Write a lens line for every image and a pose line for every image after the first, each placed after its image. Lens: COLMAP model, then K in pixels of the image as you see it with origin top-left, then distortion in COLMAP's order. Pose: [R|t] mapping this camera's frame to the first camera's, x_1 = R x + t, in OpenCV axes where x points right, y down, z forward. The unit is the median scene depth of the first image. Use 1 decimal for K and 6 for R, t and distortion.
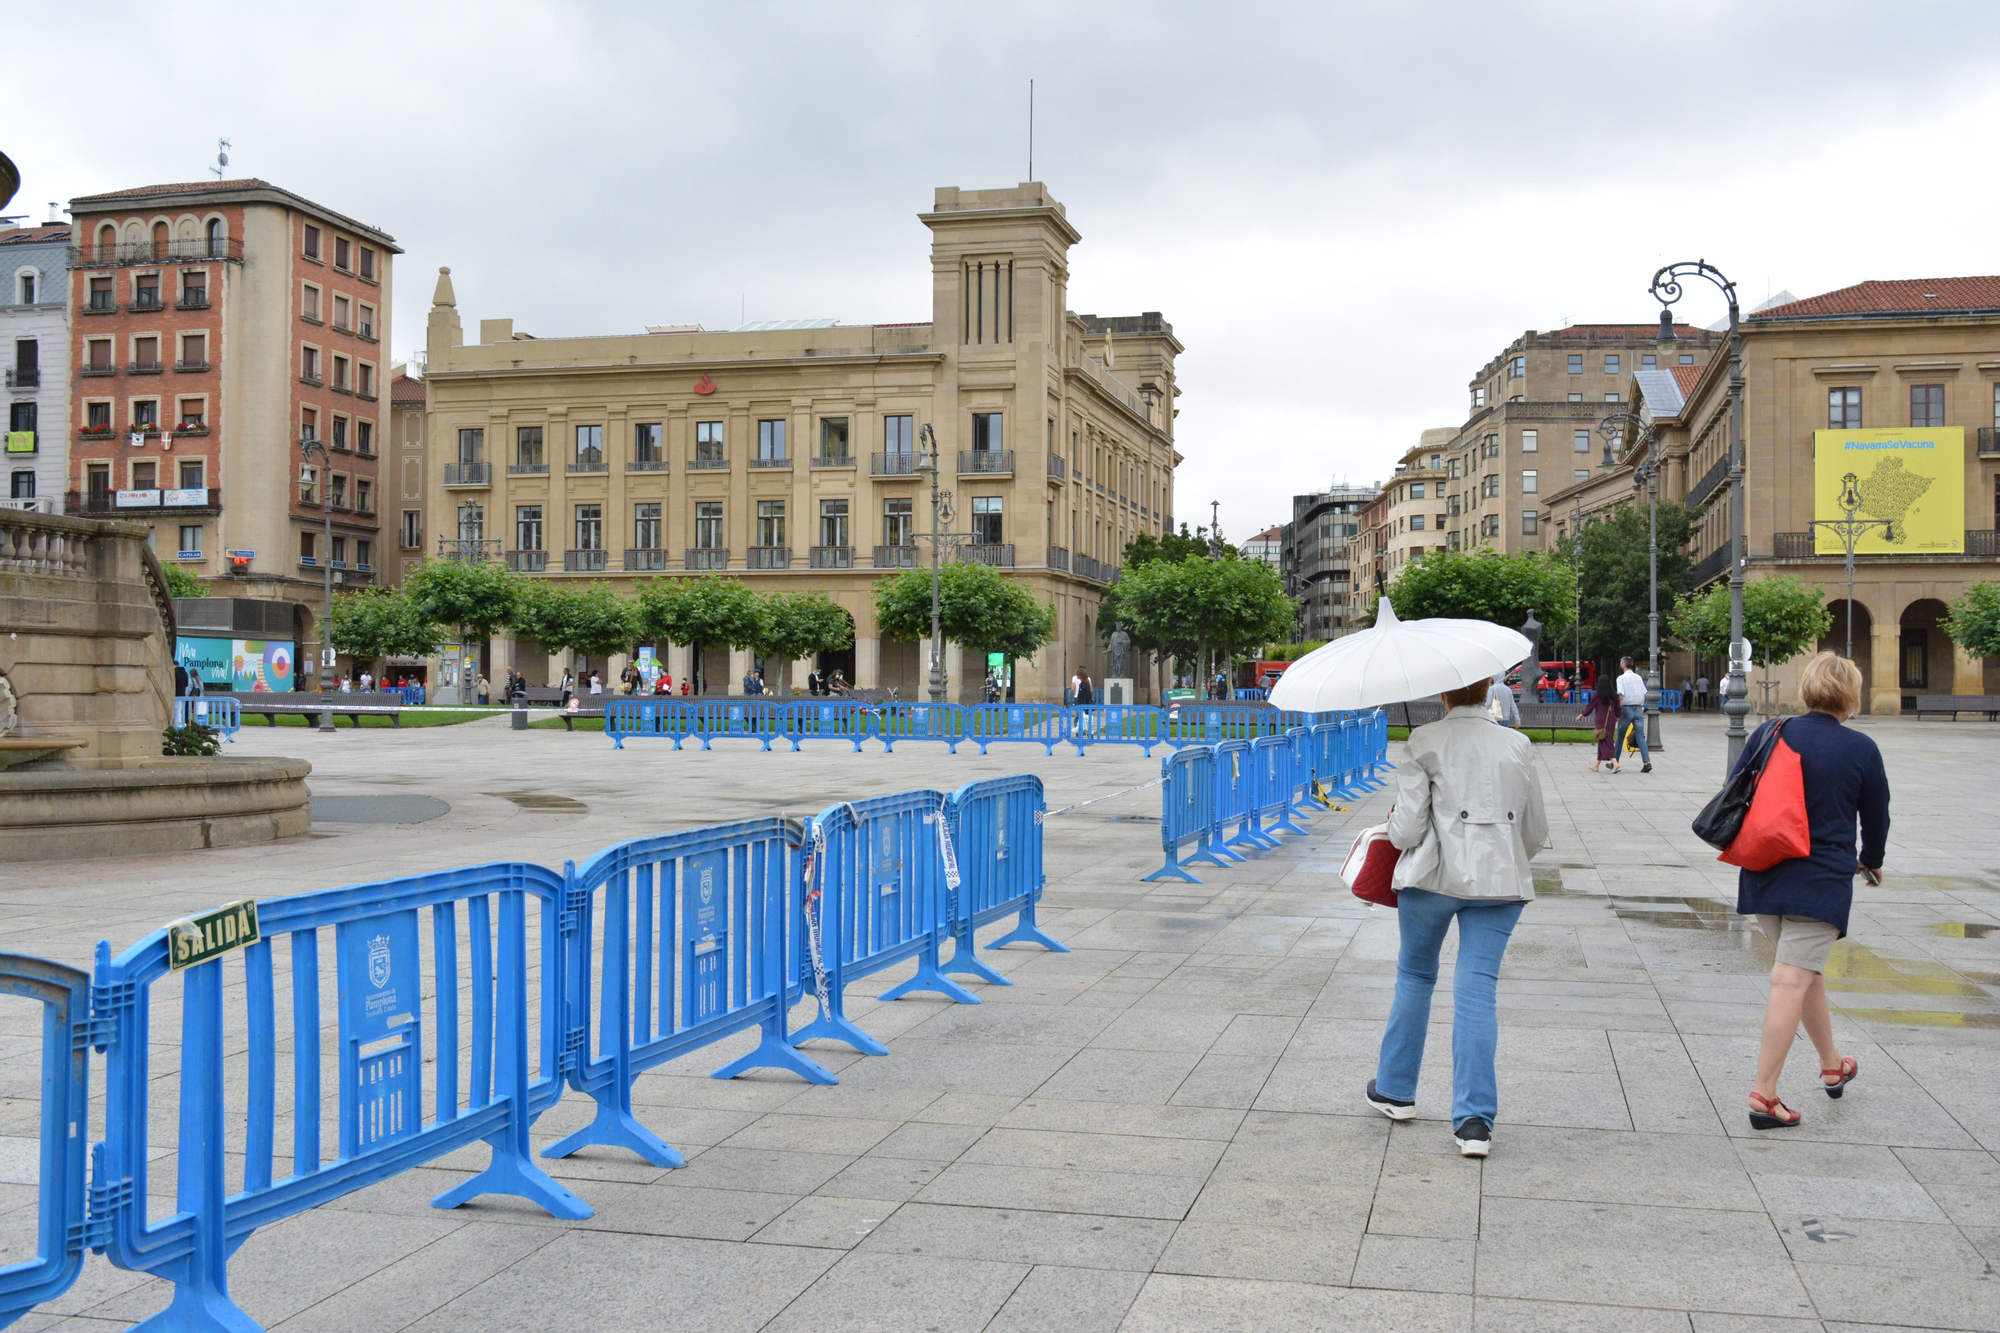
lens RADIAL K [[2054.2, 0, 996.7], [0, 2054.2, 670.6], [0, 0, 1]] dist [0.061046, 0.000000]
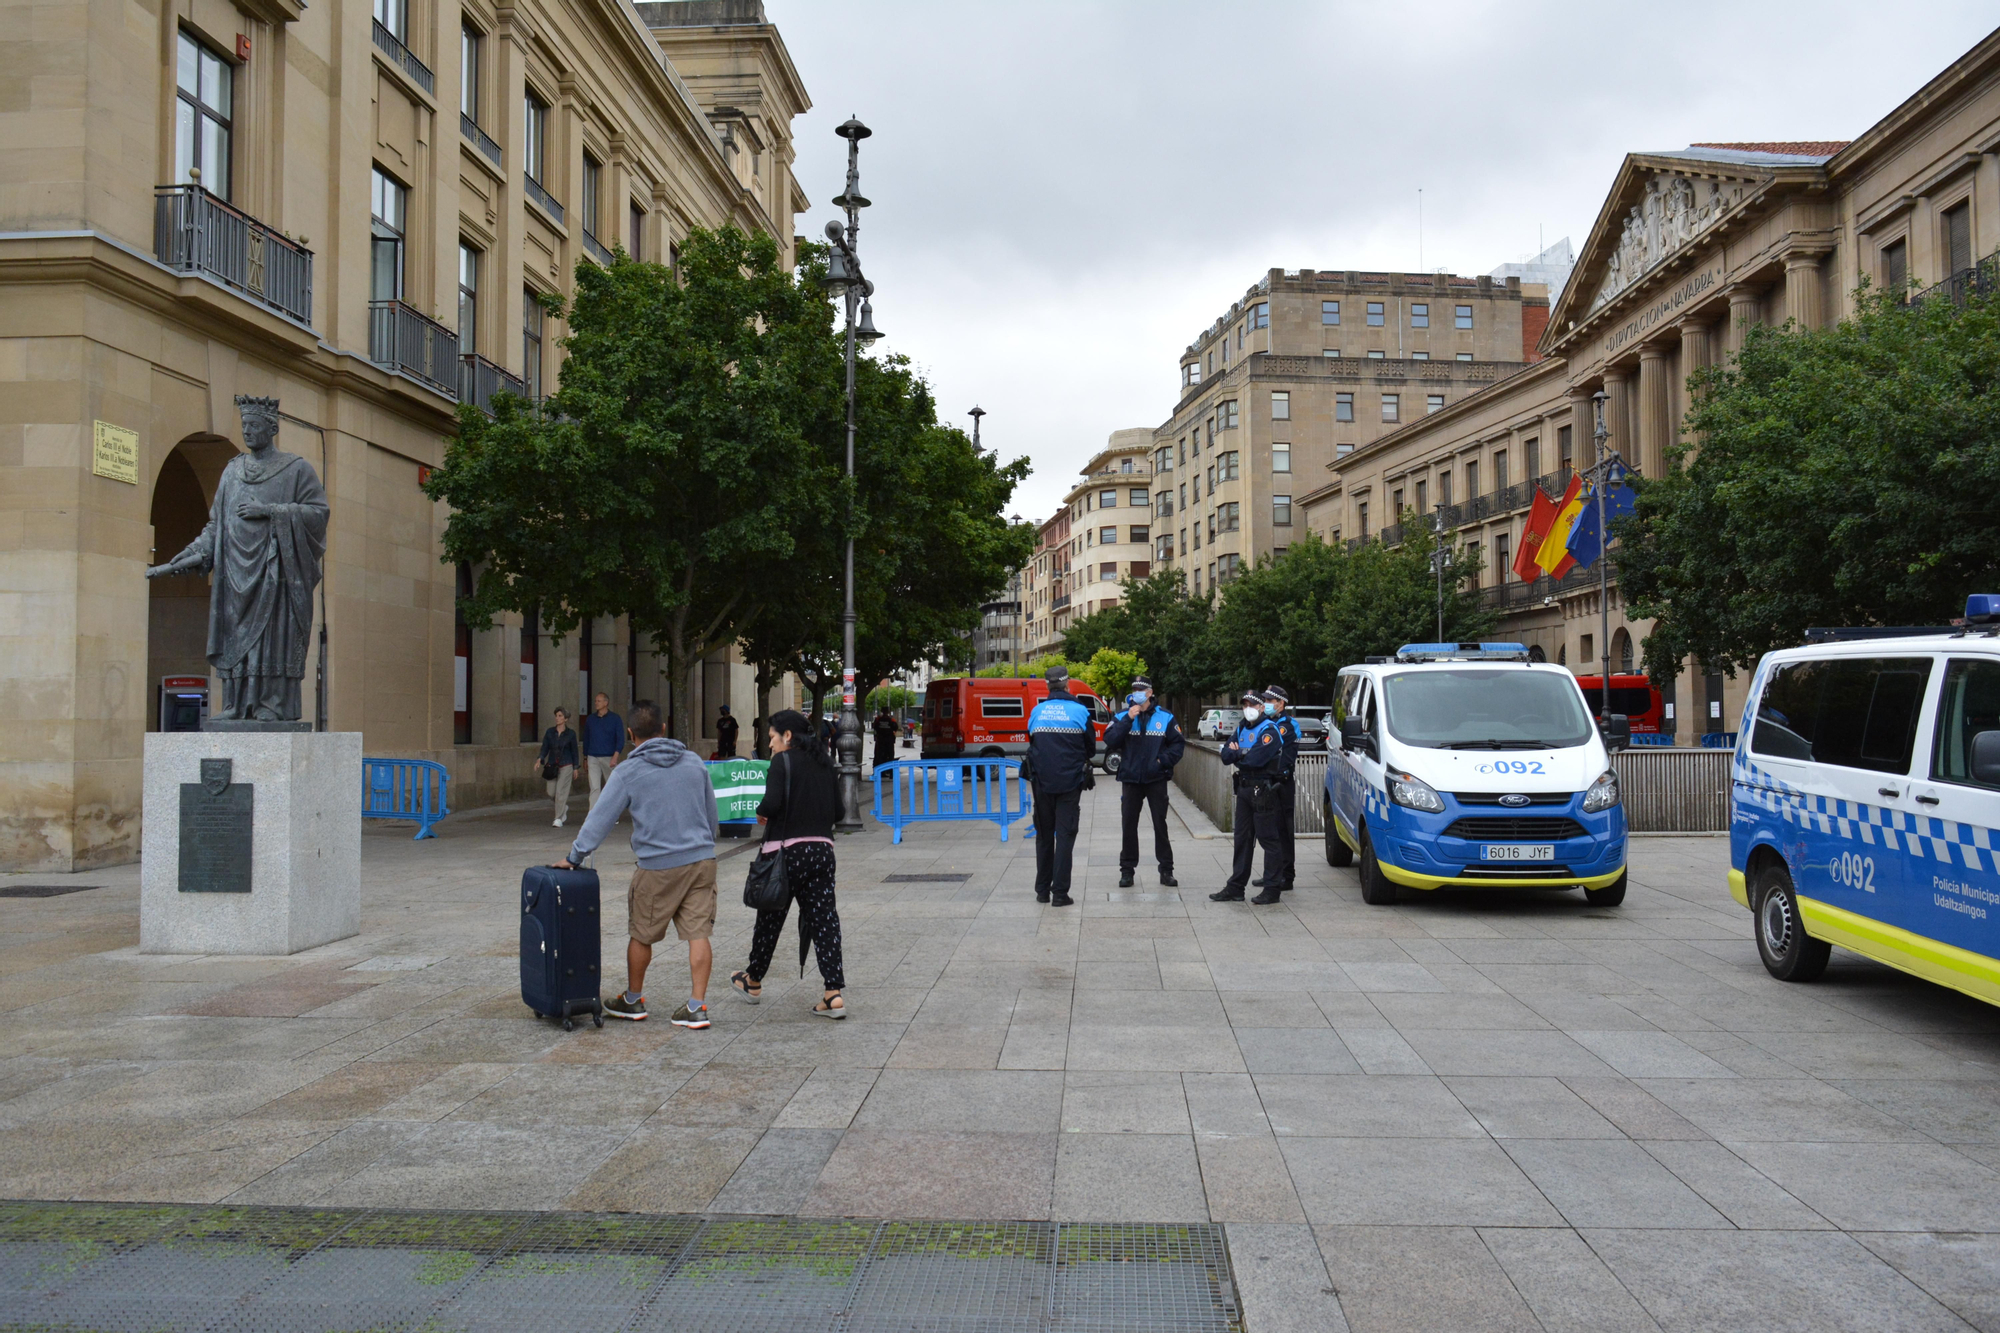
lens RADIAL K [[1591.0, 0, 998.1], [0, 1591.0, 664.1], [0, 0, 1]] dist [-0.000942, -0.000005]
pose [[0.984140, -0.000515, 0.177394, 0.047258], [0.005379, 0.999623, -0.026943, 0.001049], [-0.177313, 0.027470, 0.983771, 0.425498]]
